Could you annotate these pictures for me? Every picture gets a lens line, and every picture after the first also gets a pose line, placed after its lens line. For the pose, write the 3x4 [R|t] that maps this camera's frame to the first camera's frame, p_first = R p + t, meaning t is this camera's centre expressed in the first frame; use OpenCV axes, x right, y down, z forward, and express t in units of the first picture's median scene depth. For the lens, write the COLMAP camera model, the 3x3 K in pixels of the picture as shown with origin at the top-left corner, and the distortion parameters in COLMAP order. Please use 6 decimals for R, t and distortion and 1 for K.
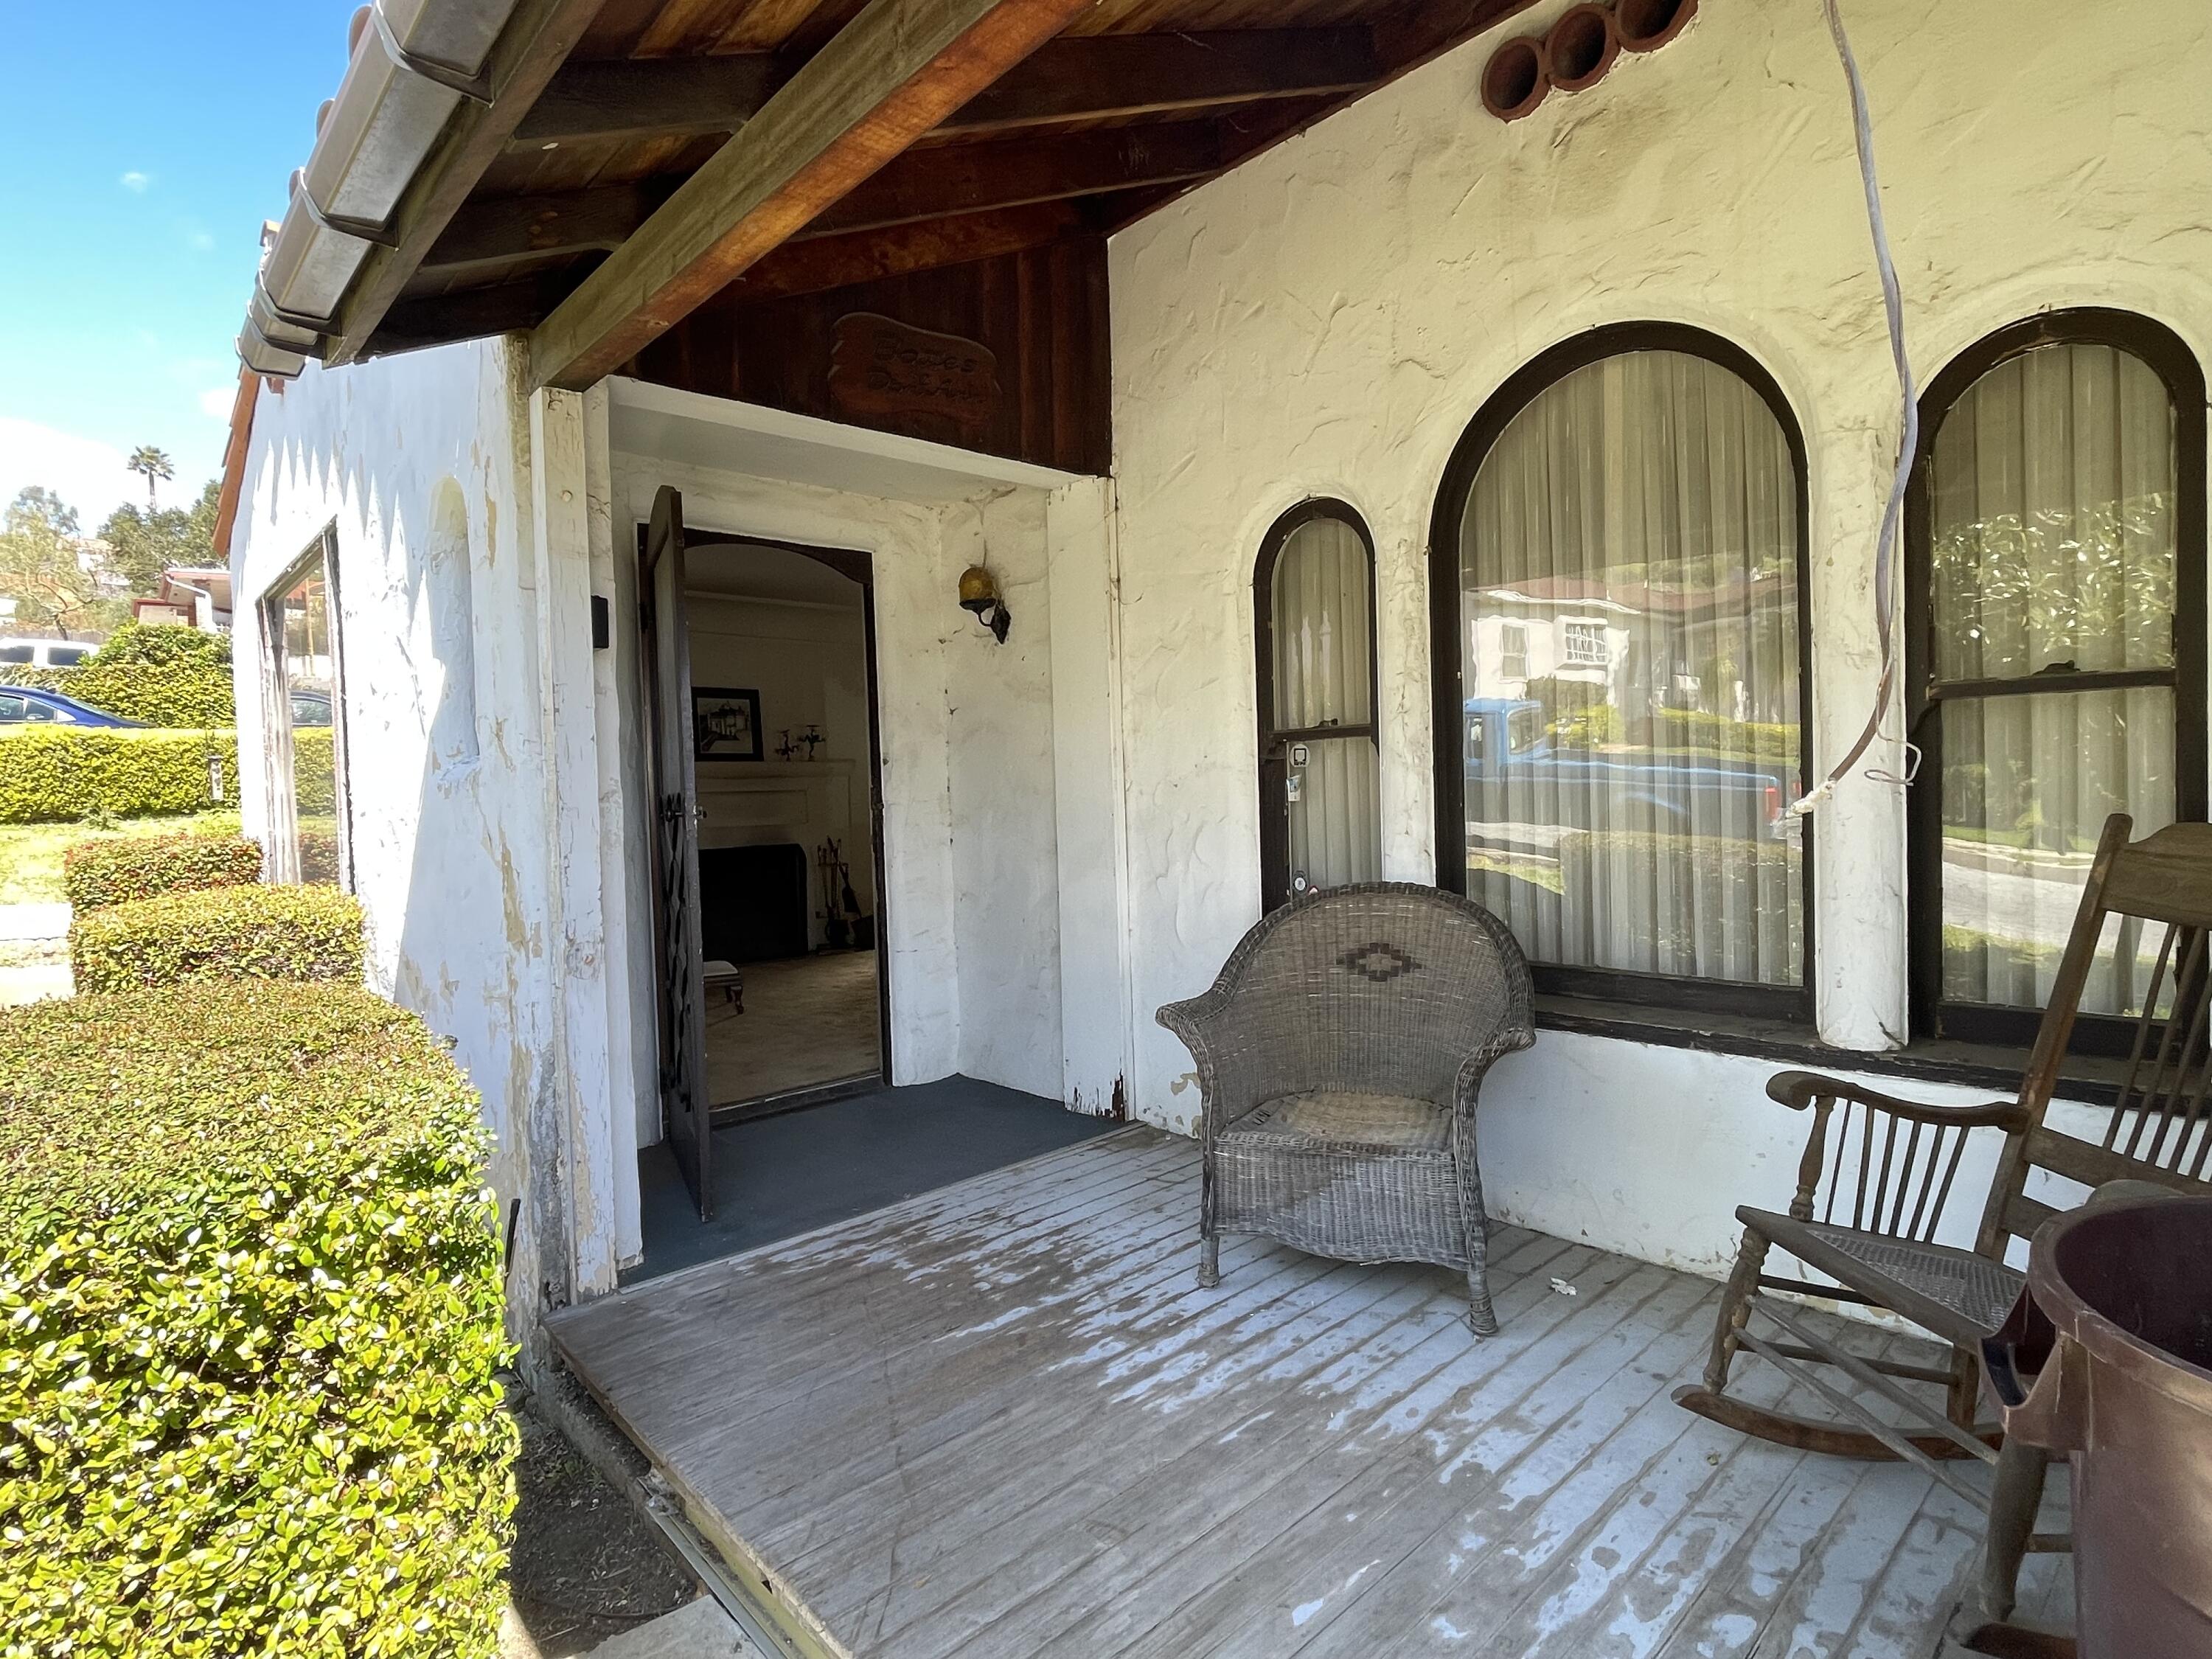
lens RADIAL K [[1147.0, 0, 1106.0], [0, 1147.0, 829.5], [0, 0, 1]] dist [0.000243, 0.000003]
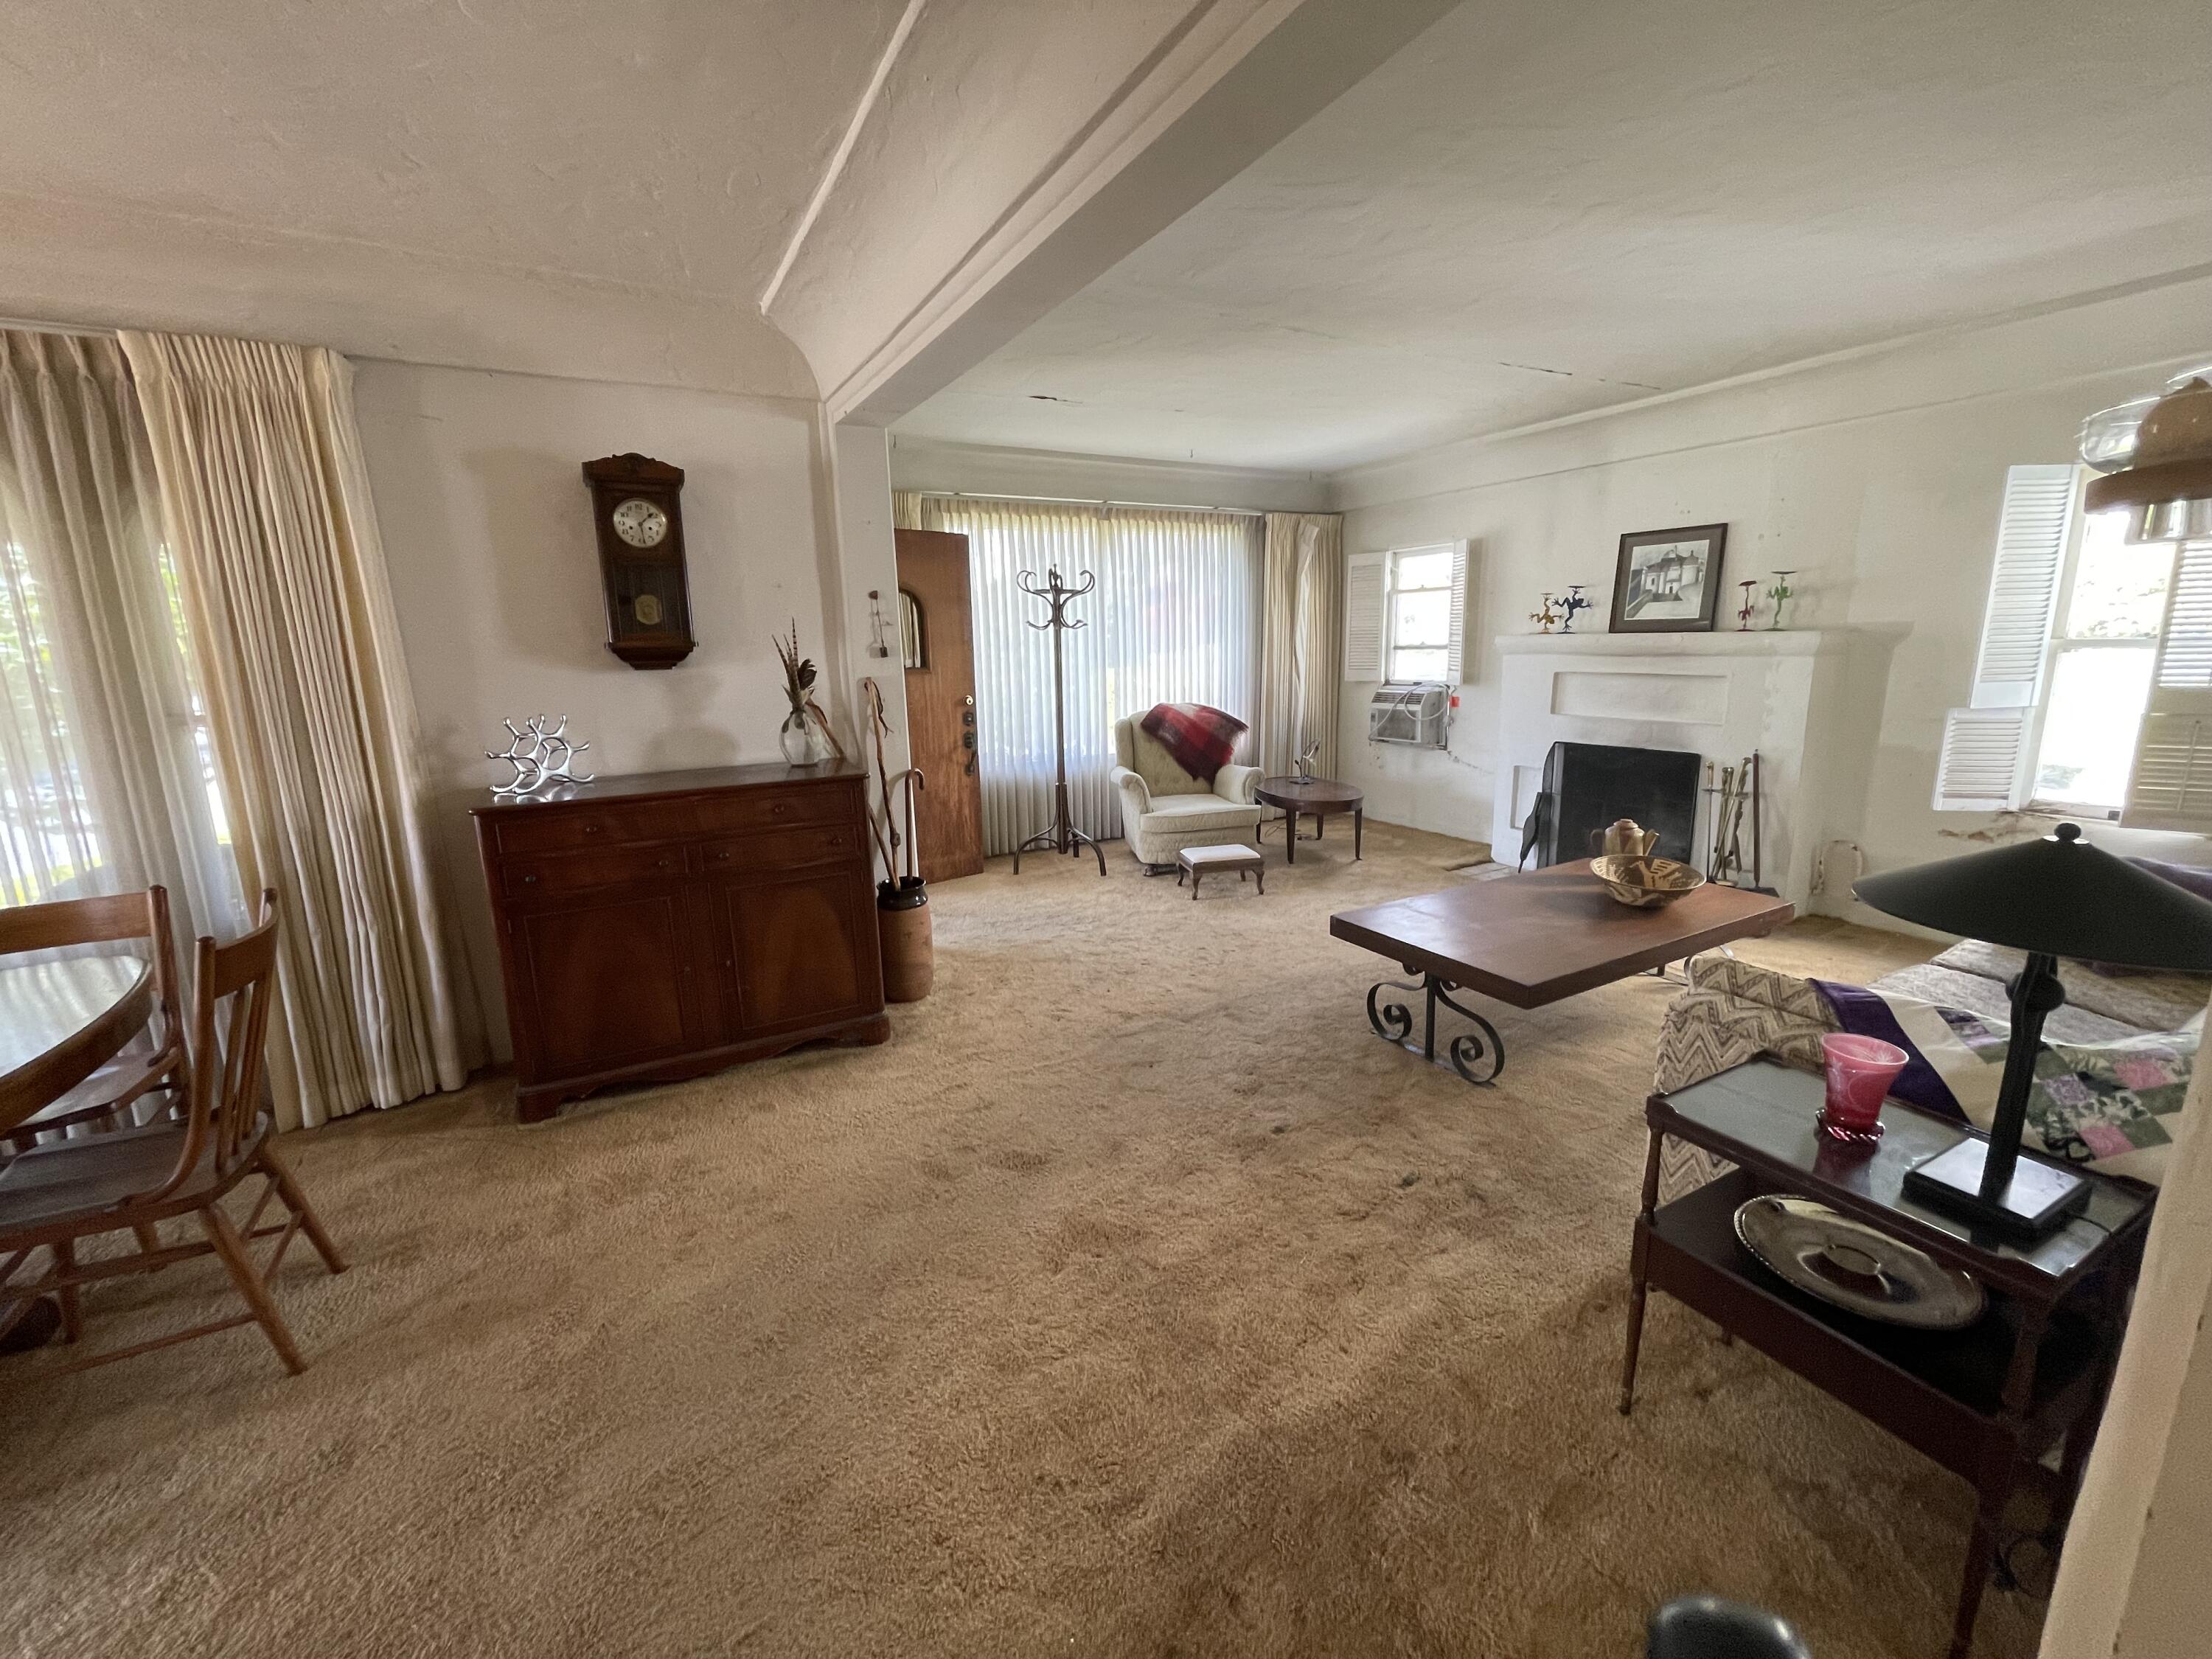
lens RADIAL K [[896.5, 0, 1106.0], [0, 896.5, 829.5], [0, 0, 1]] dist [-0.010943, 0.000006]
pose [[-0.230791, 0.227954, -0.945924, 0.327537], [-0.017128, 0.971067, 0.238192, -0.065179], [0.972853, 0.071174, -0.220209, 0.780331]]
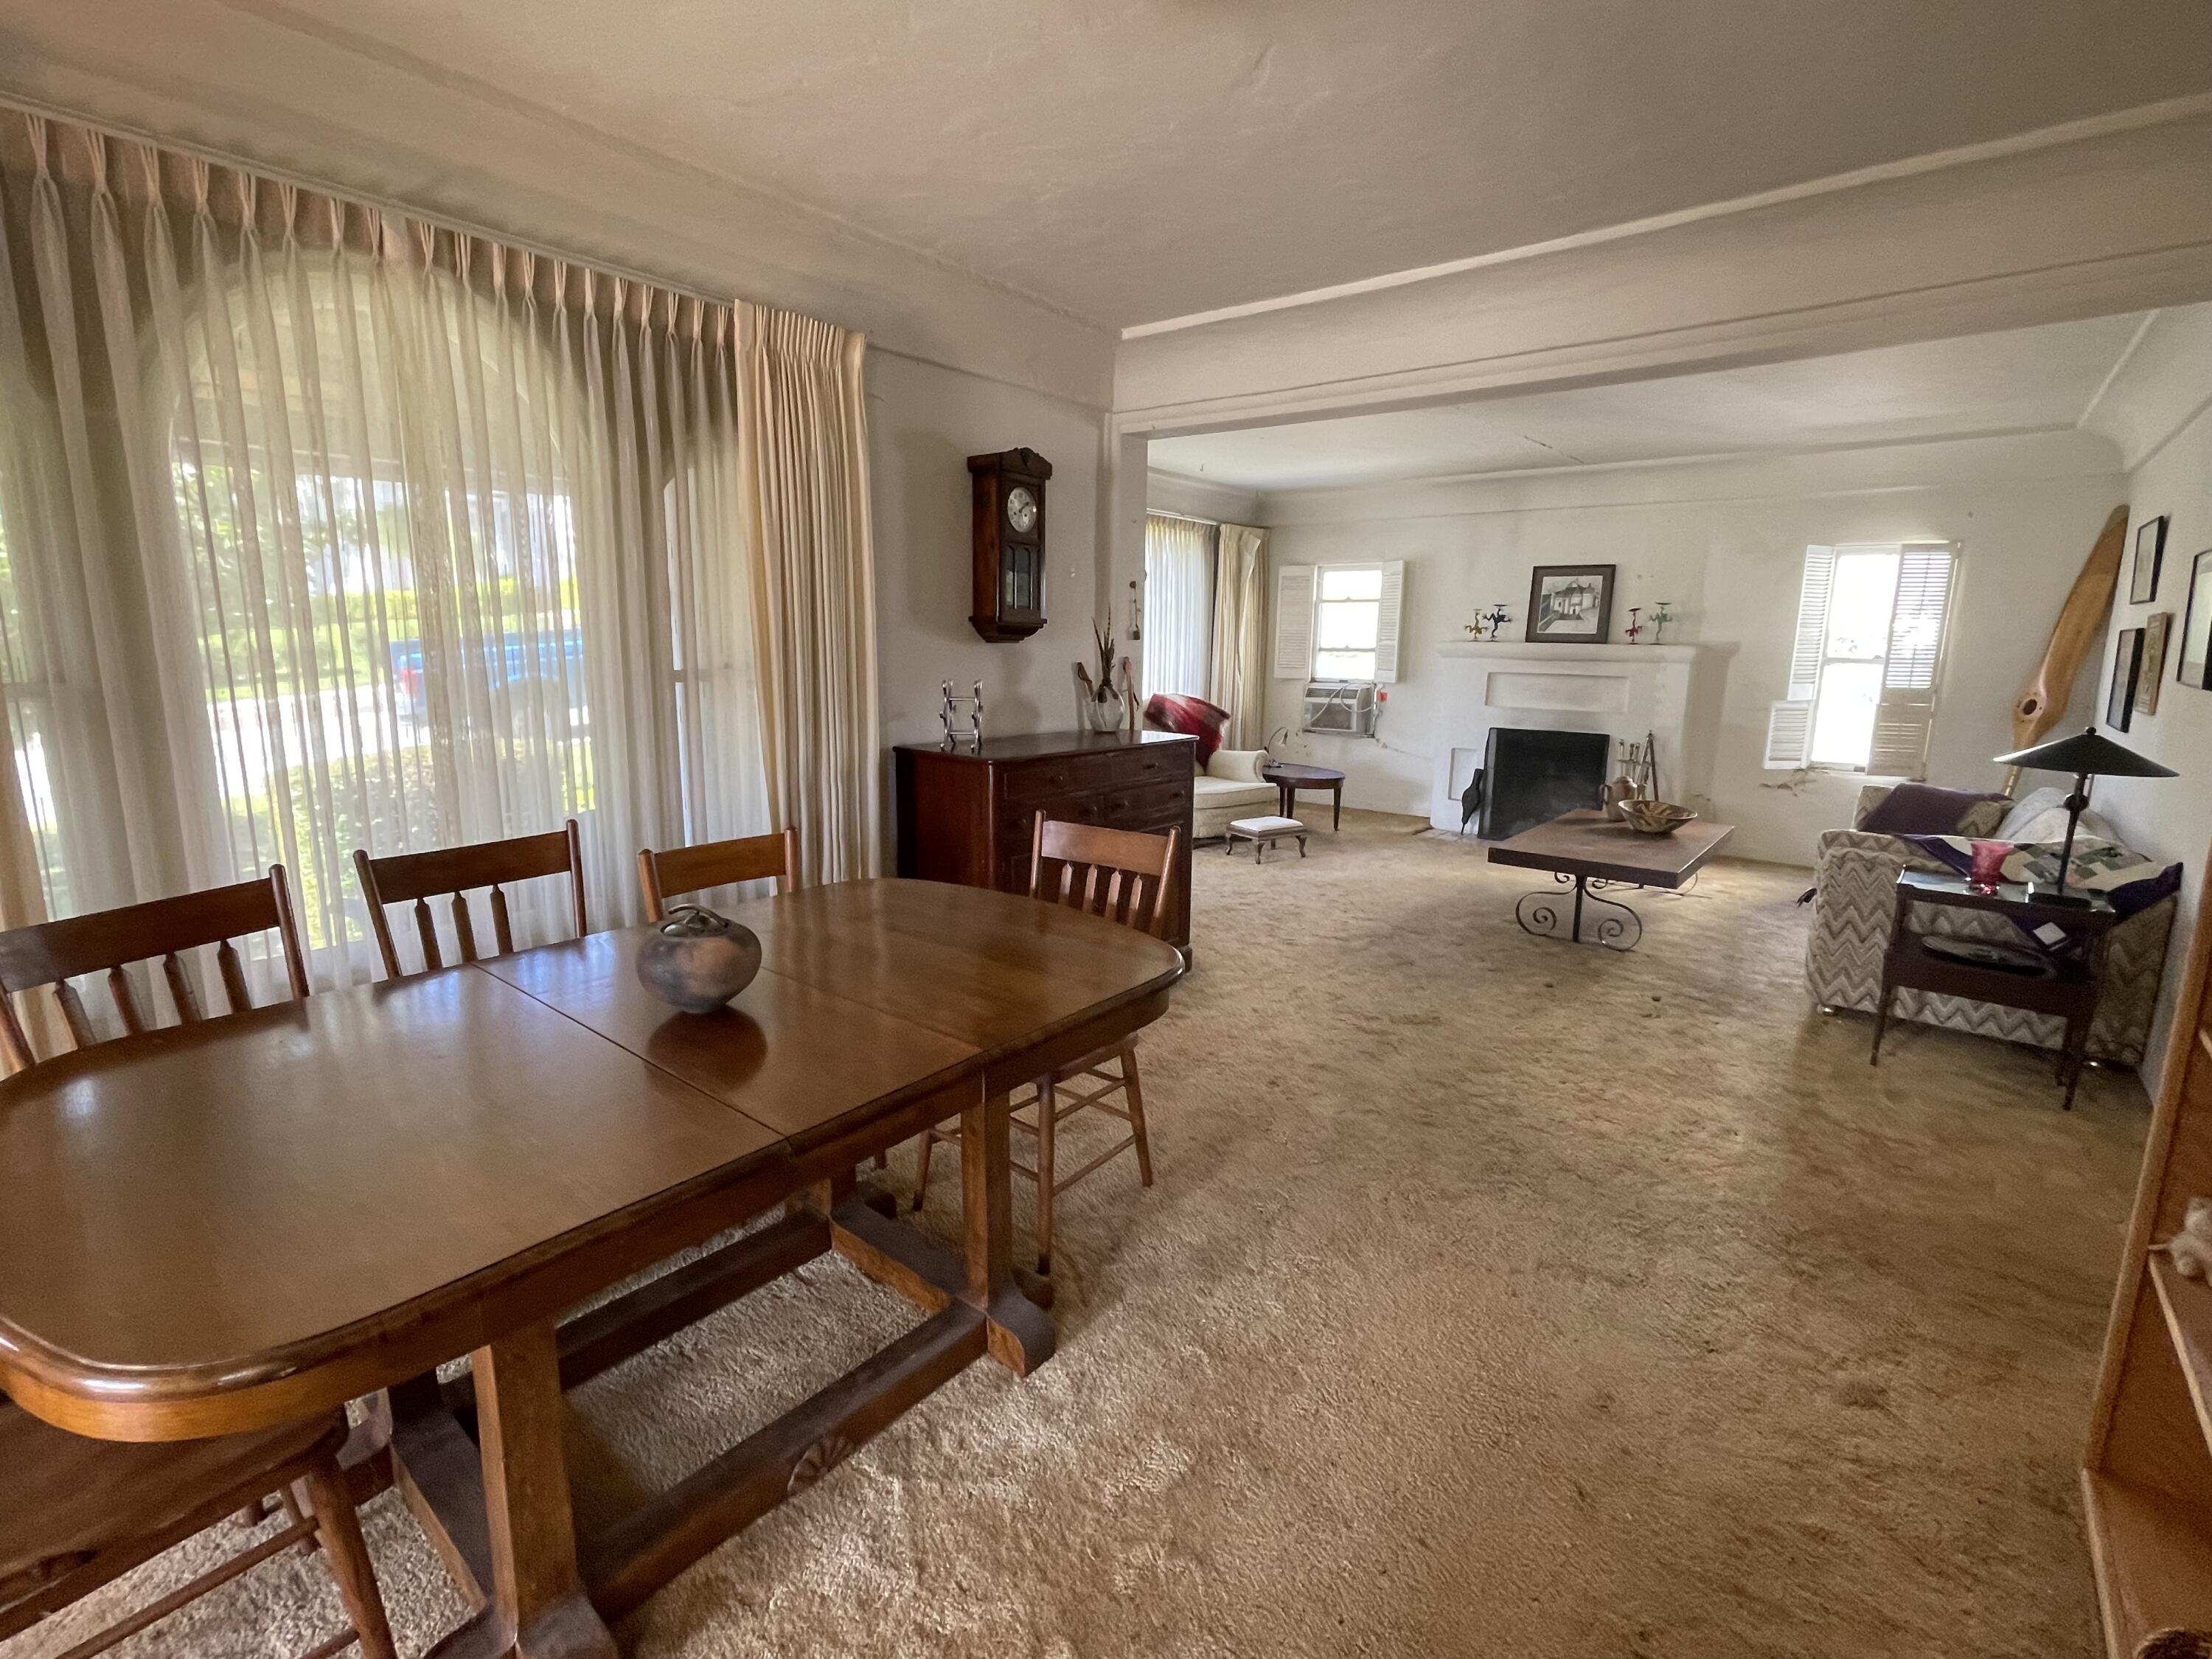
lens RADIAL K [[1003.3, 0, 1106.0], [0, 1003.3, 829.5], [0, 0, 1]] dist [-0.014919, 0.000030]
pose [[0.133405, 0.207654, -0.969063, 0.470513], [-0.062438, 0.977621, 0.200893, -0.049383], [0.989093, 0.033706, 0.143385, 0.492695]]
